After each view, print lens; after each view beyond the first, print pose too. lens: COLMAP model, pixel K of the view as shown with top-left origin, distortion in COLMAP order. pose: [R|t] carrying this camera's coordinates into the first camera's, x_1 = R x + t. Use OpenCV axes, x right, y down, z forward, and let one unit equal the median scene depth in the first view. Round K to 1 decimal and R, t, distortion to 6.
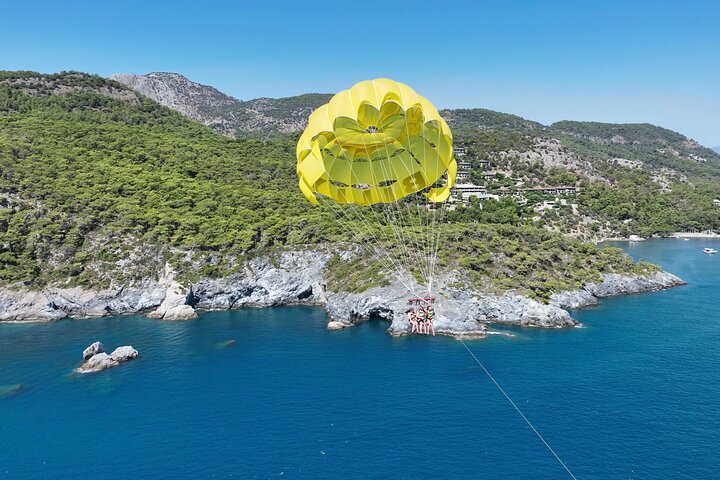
lens RADIAL K [[615.2, 0, 363.4], [0, 615.2, 241.6], [0, 0, 1]] dist [0.012422, -0.008674]
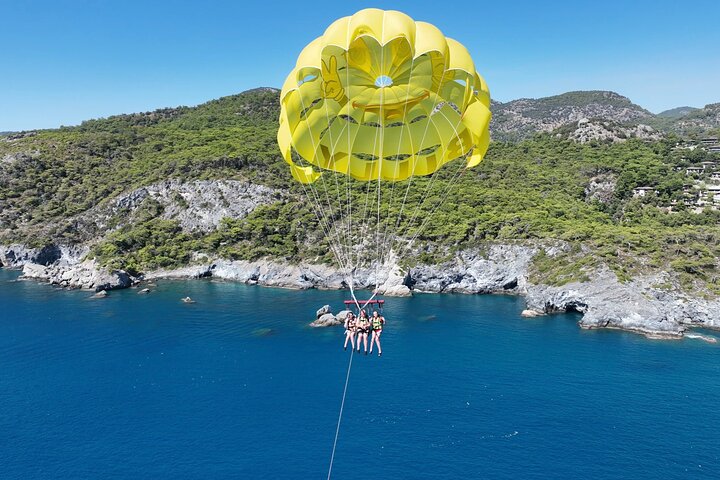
lens RADIAL K [[615.2, 0, 357.3], [0, 615.2, 237.3], [0, 0, 1]] dist [0.012422, -0.008674]
pose [[0.908068, 0.043573, -0.416551, 0.109802], [-0.047071, 0.998890, 0.001876, 0.012651], [0.416170, 0.017904, 0.909111, -0.099470]]
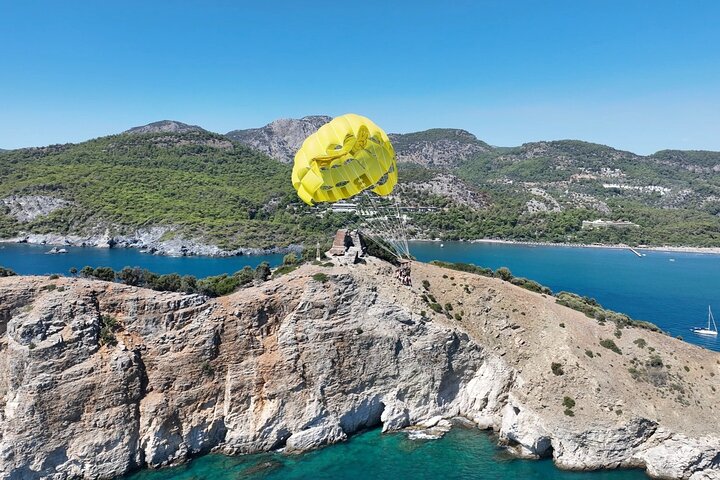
lens RADIAL K [[615.2, 0, 361.3], [0, 615.2, 238.7], [0, 0, 1]] dist [0.012422, -0.008674]
pose [[0.936021, 0.040322, -0.349627, 1.536902], [-0.054829, 0.997993, -0.031691, 0.097636], [0.347647, 0.048833, 0.936353, -1.016360]]
